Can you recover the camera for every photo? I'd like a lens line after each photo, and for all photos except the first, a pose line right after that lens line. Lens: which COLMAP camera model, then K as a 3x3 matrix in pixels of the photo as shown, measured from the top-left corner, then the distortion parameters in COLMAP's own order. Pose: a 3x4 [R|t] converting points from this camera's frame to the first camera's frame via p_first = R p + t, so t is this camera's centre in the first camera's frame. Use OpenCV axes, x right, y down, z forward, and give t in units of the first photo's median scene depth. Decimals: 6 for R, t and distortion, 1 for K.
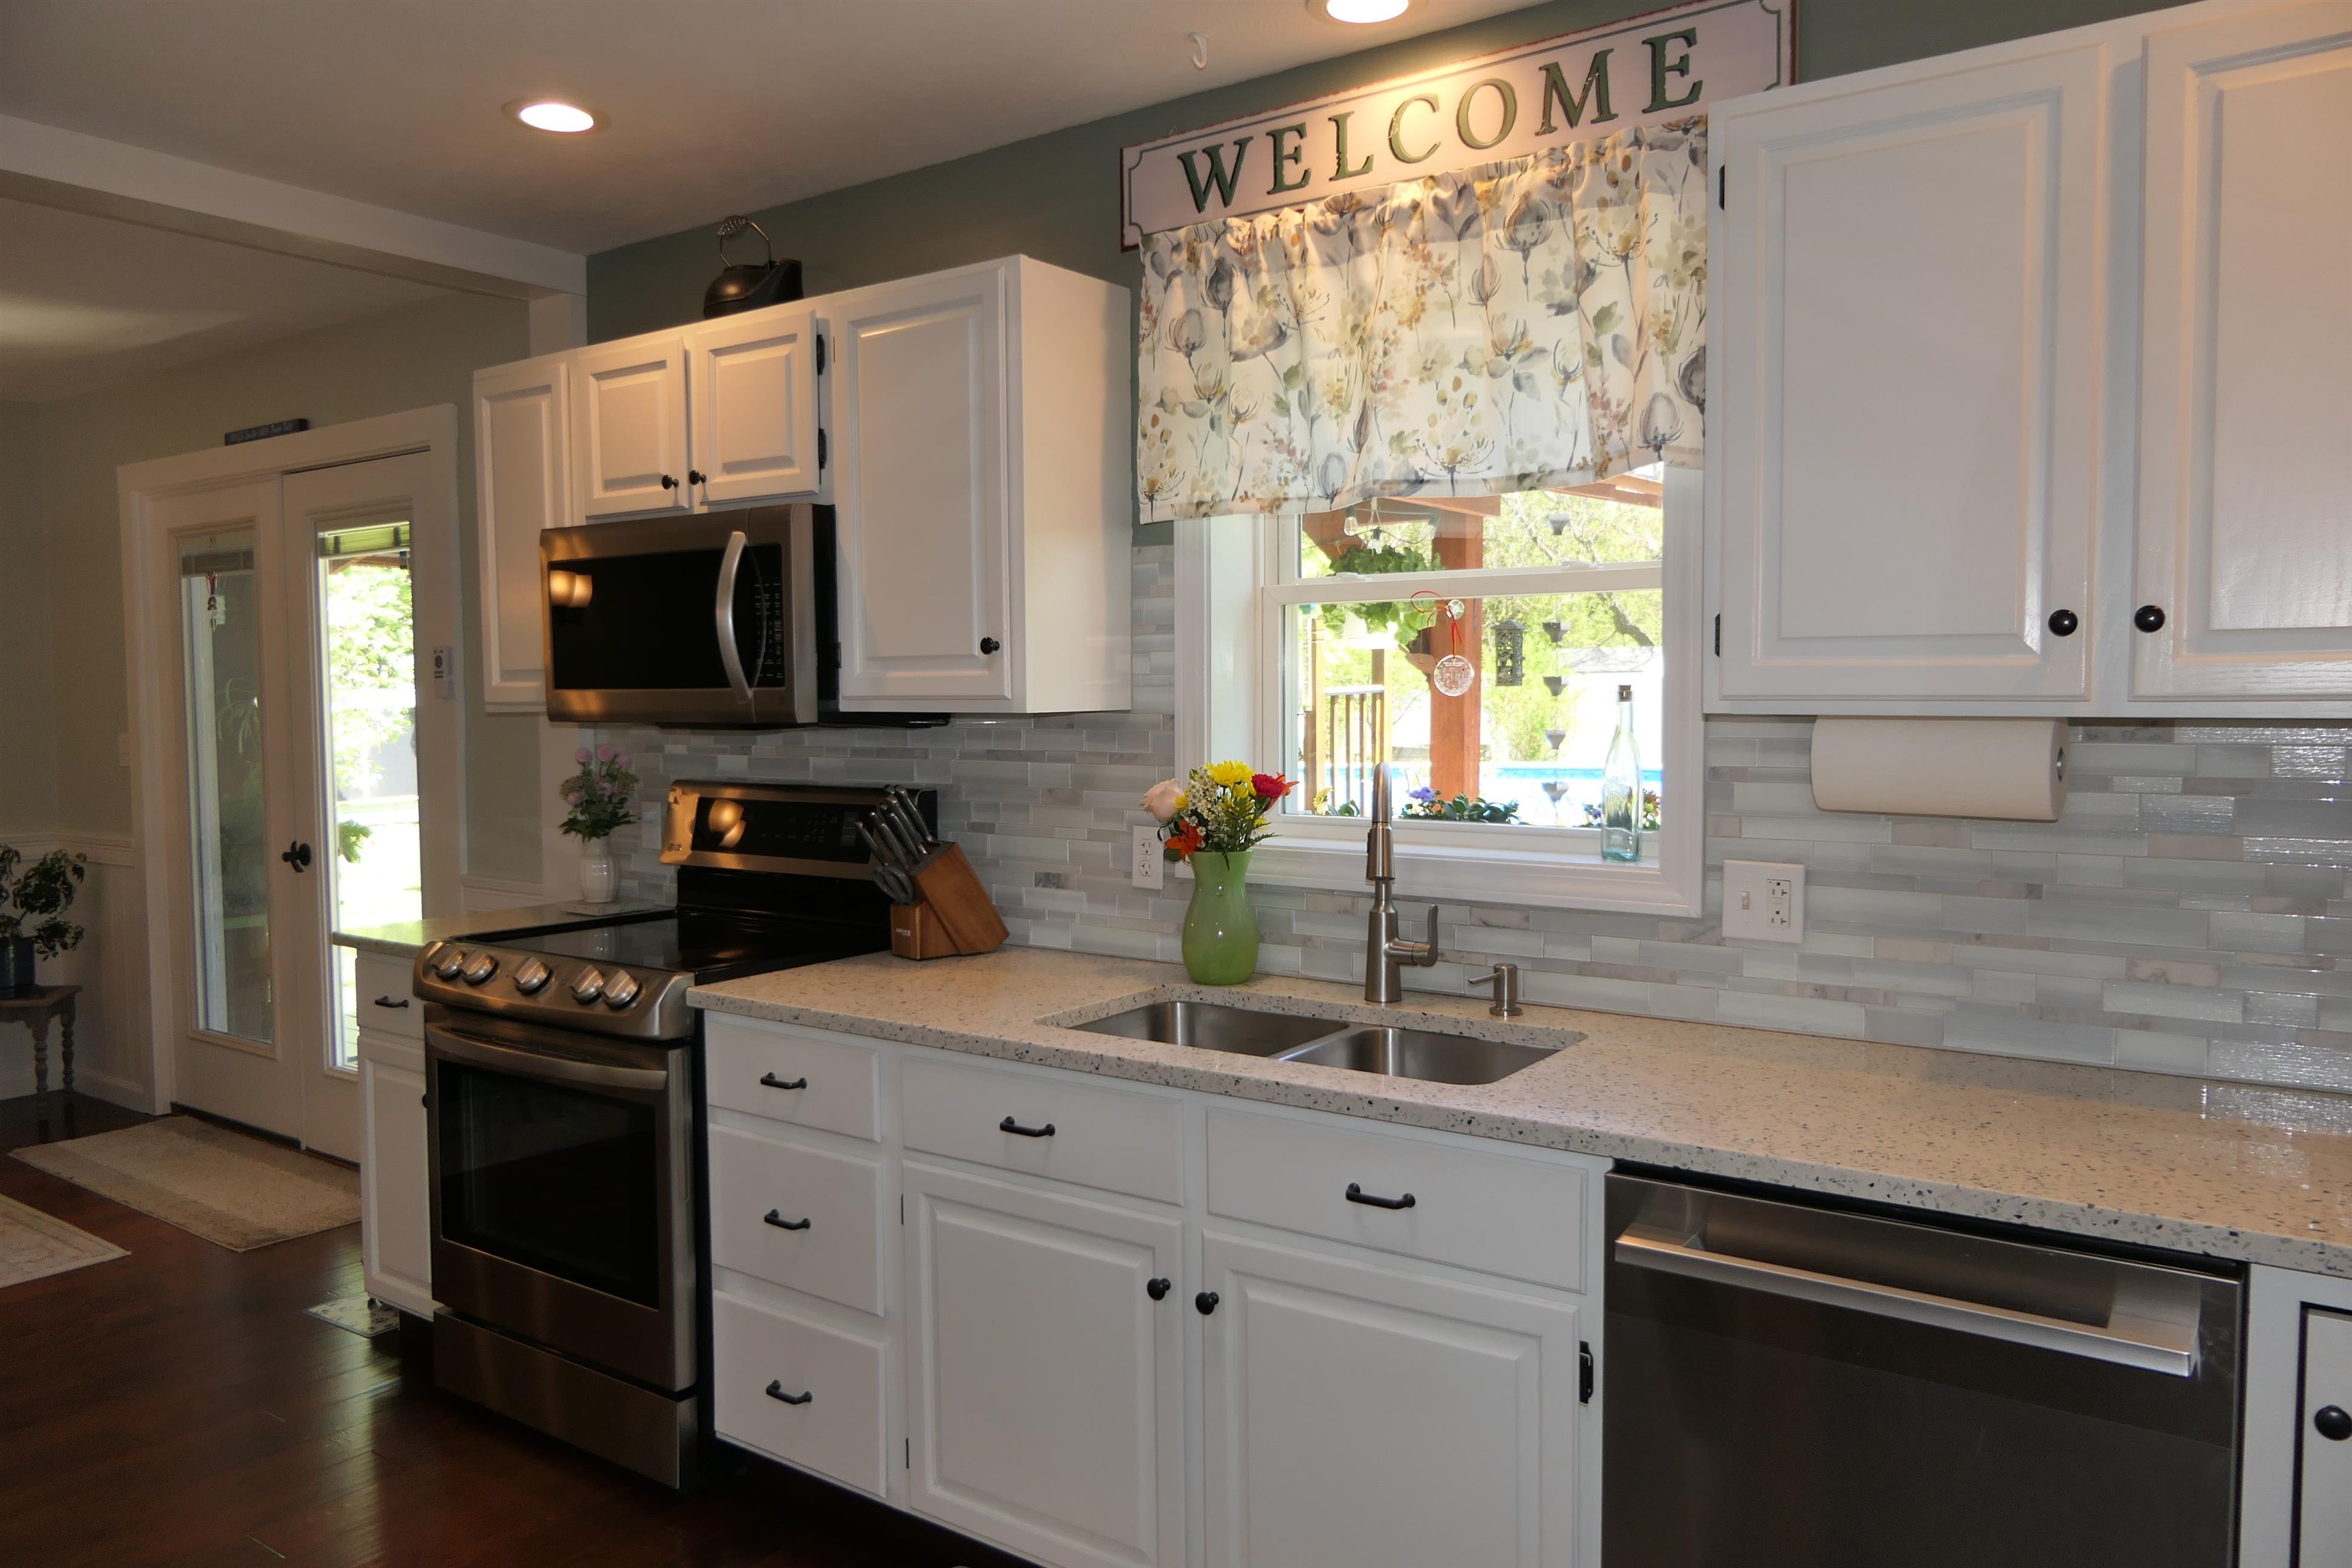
lens RADIAL K [[1636.9, 0, 1170.4], [0, 1636.9, 782.7], [0, 0, 1]] dist [-0.009207, 0.005450]
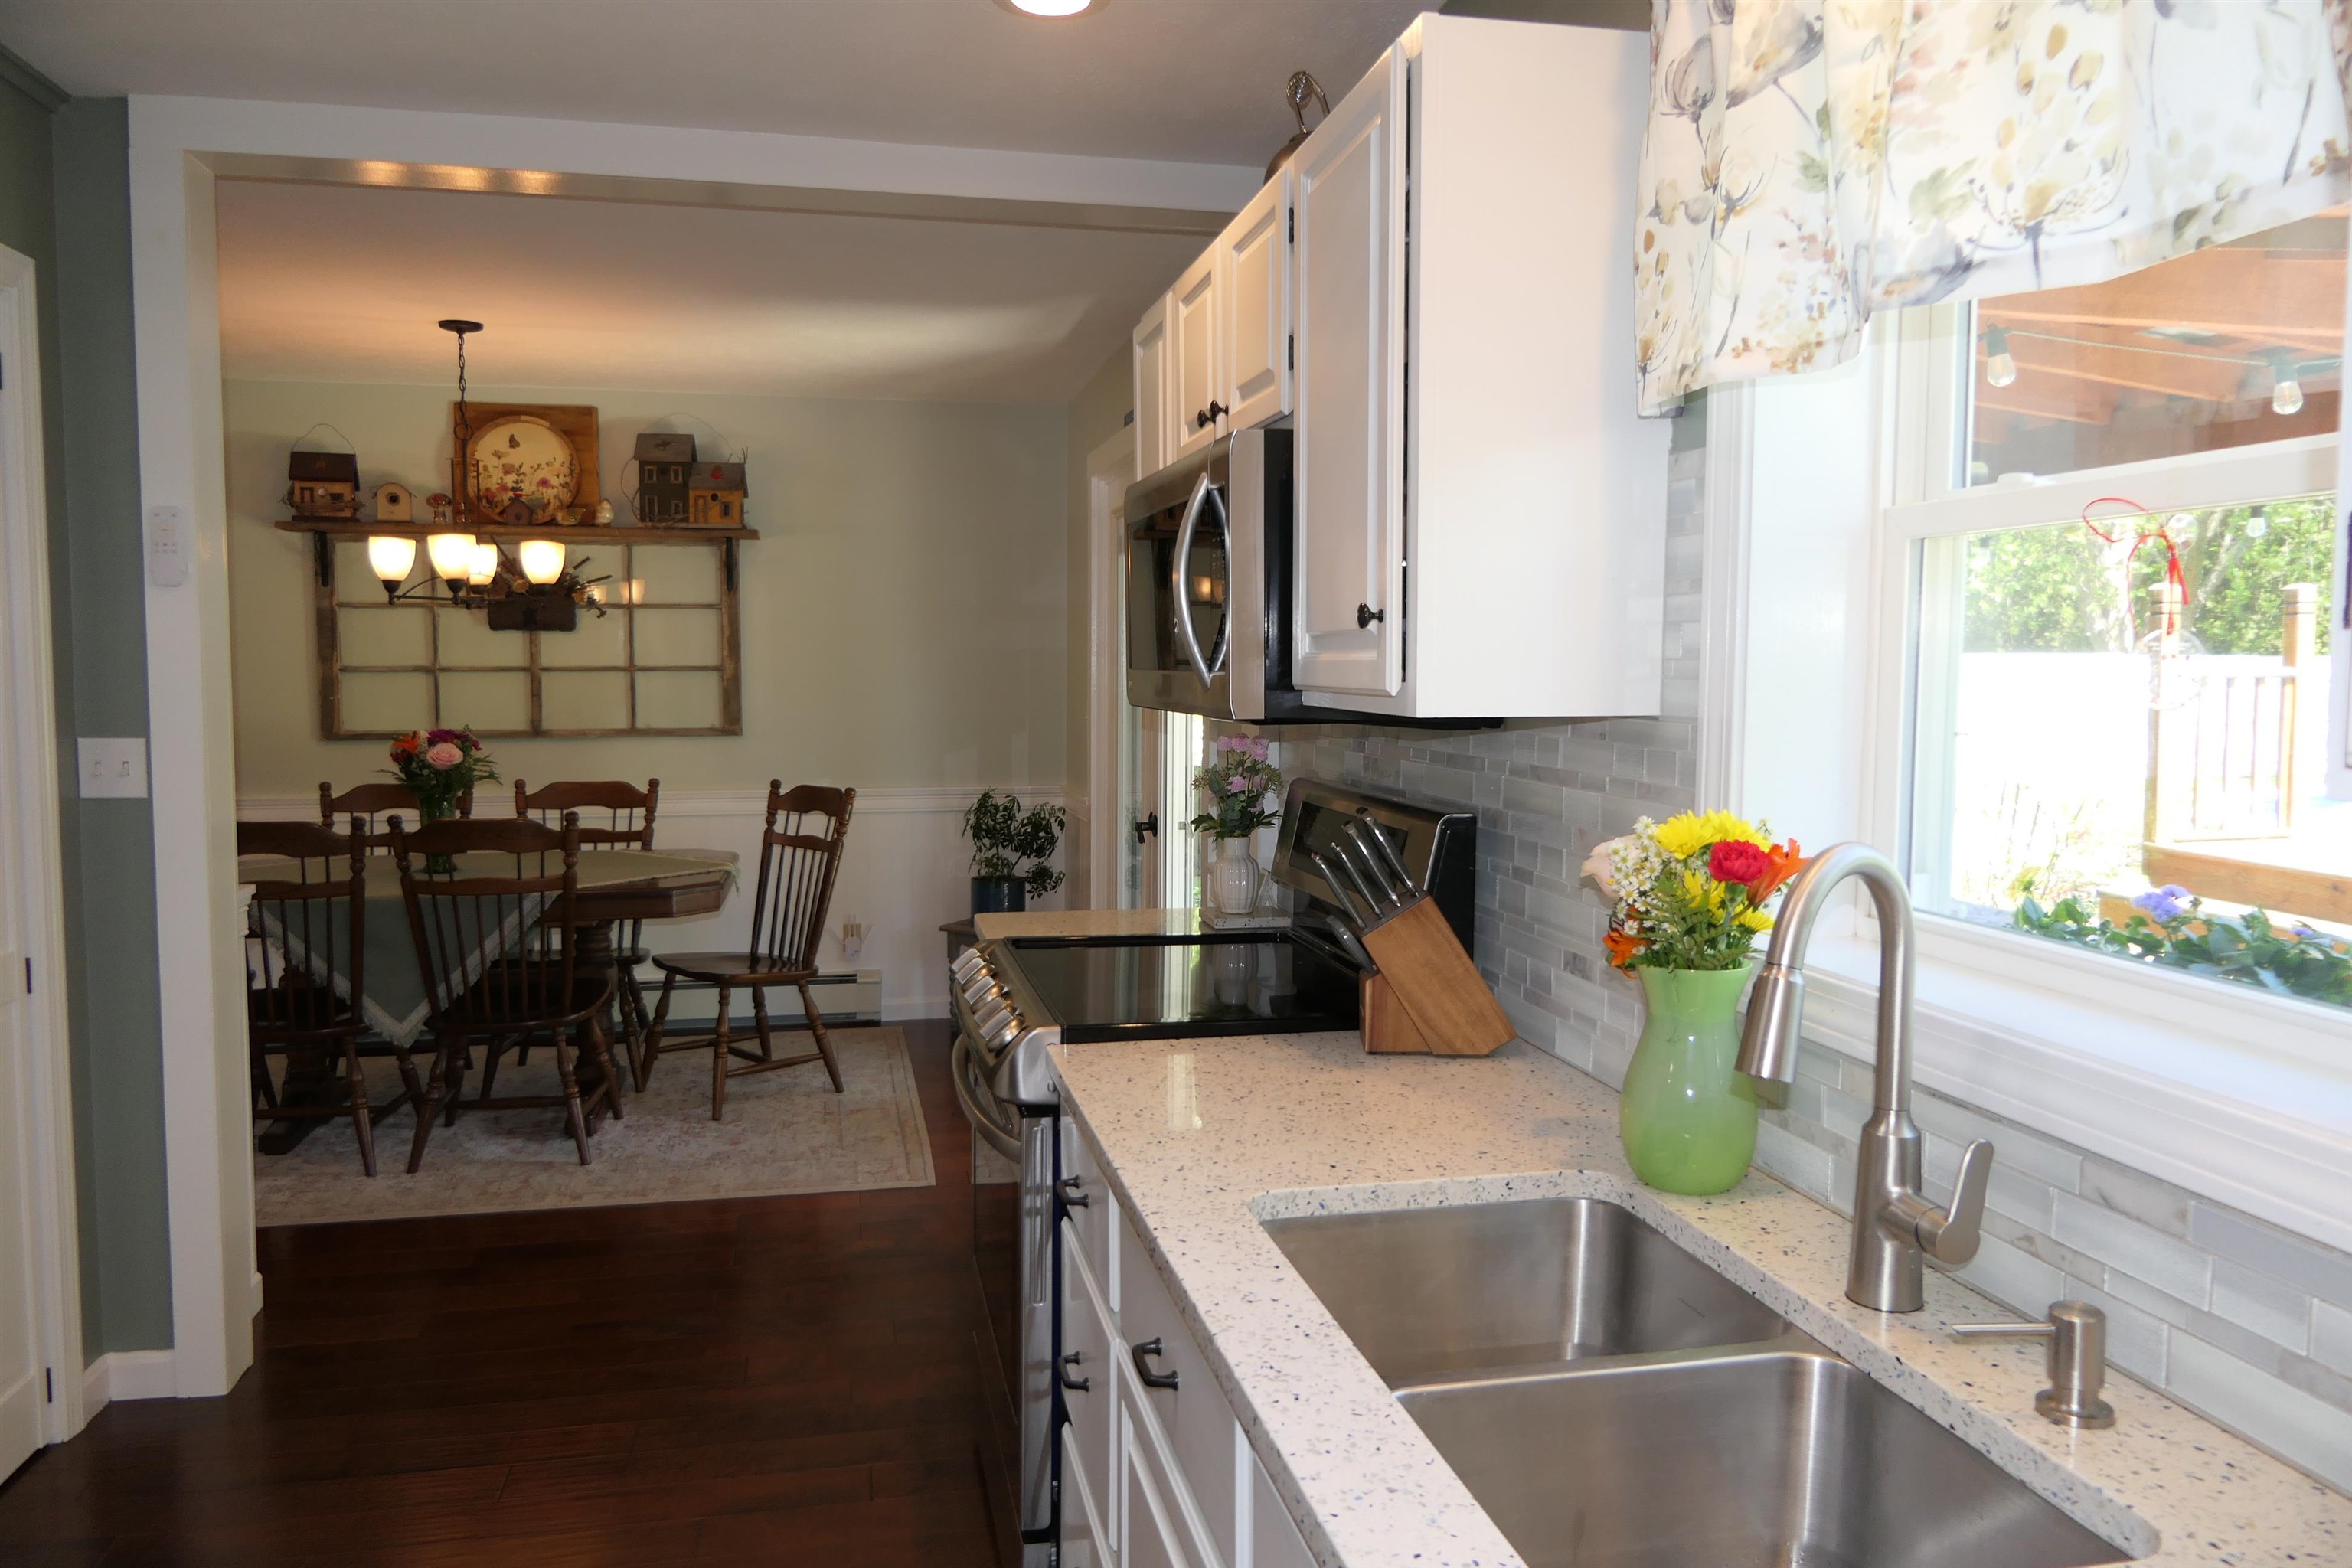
lens RADIAL K [[1636.9, 0, 1180.2], [0, 1636.9, 783.8], [0, 0, 1]] dist [-0.009207, 0.005450]
pose [[0.741734, 0.060724, -0.667939, 0.286569], [-0.049466, 0.998134, 0.035812, -0.035047], [0.668867, 0.006477, 0.743354, 0.450485]]
